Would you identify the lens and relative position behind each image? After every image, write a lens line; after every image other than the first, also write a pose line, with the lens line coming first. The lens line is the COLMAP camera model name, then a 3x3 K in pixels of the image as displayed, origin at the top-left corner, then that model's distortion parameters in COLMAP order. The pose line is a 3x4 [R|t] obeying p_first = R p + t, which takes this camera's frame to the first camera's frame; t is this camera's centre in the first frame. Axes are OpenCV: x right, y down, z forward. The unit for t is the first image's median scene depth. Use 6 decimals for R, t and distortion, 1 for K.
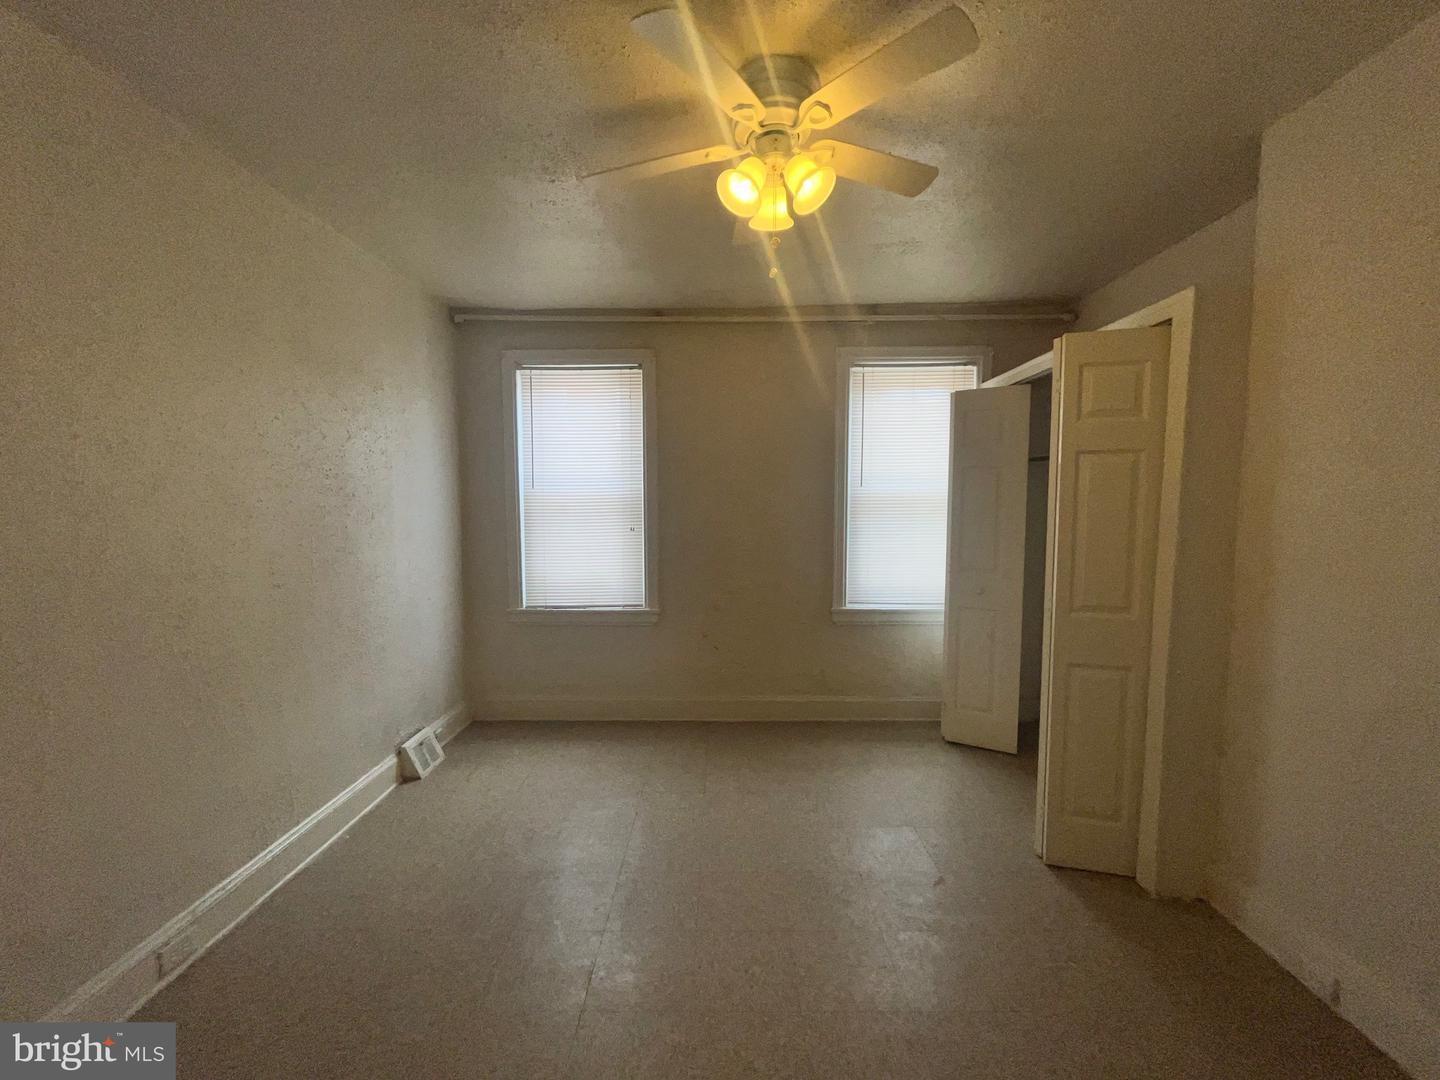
lens RADIAL K [[586.7, 0, 720.0], [0, 586.7, 540.0], [0, 0, 1]] dist [0.000885, 0.000180]
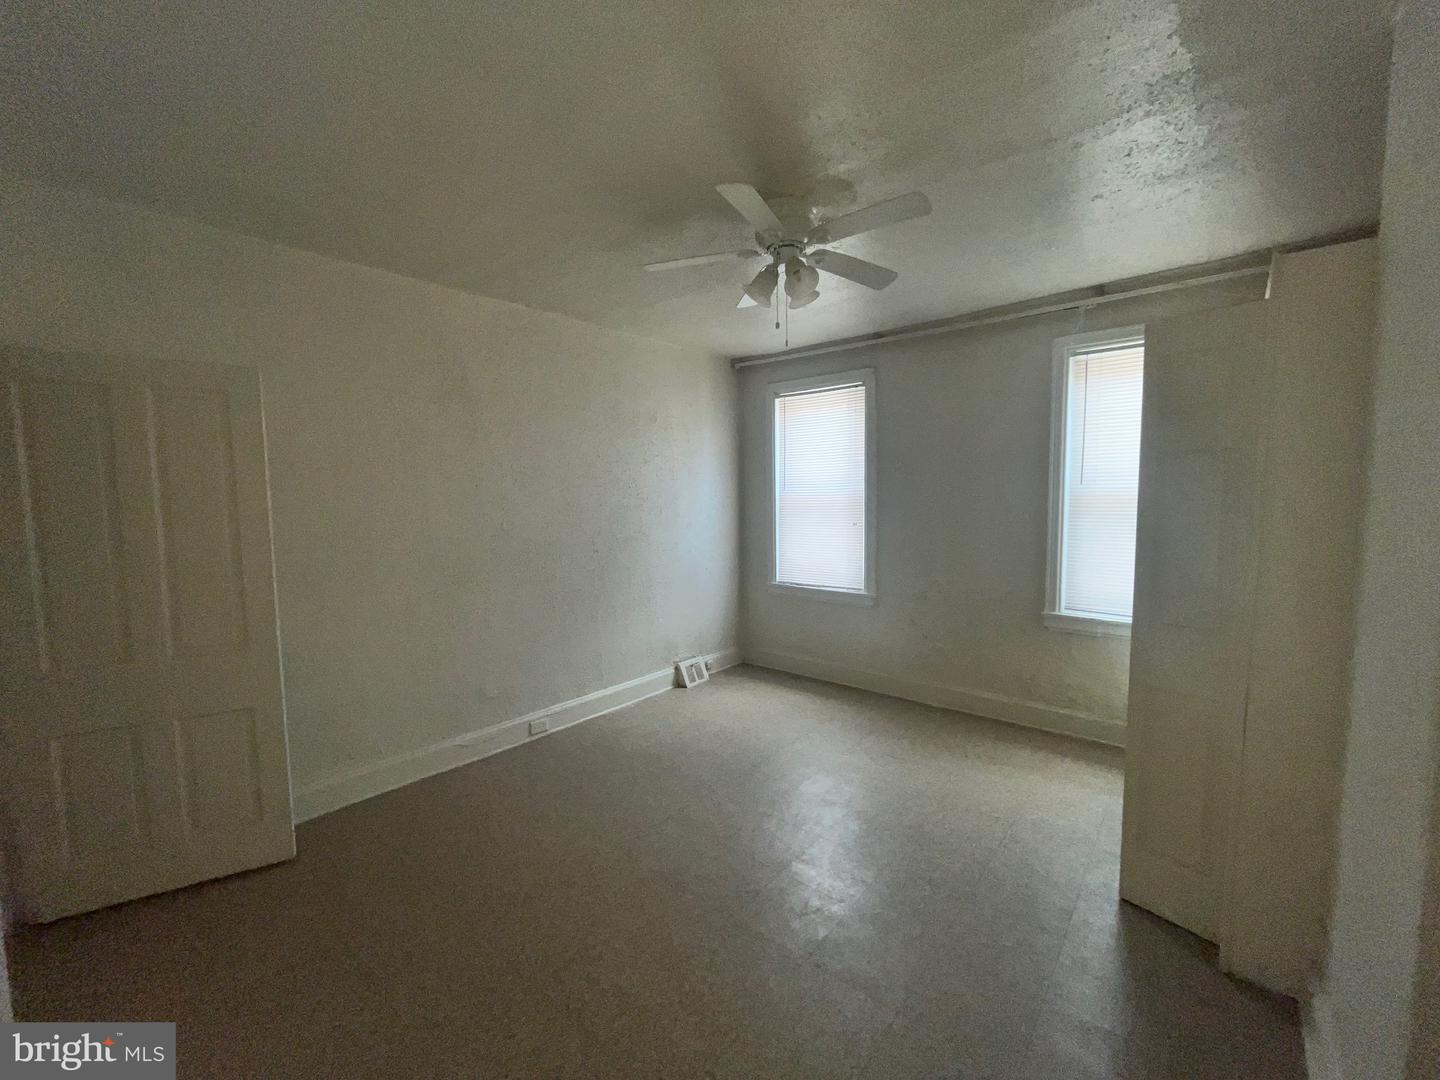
lens RADIAL K [[571.6, 0, 720.0], [0, 571.6, 540.0], [0, 0, 1]] dist [-0.029380, -0.000023]
pose [[0.766739, 0.044904, -0.640387, 0.390536], [-0.037507, 0.998980, 0.025140, -0.004536], [0.640863, 0.004743, 0.767641, -0.046472]]
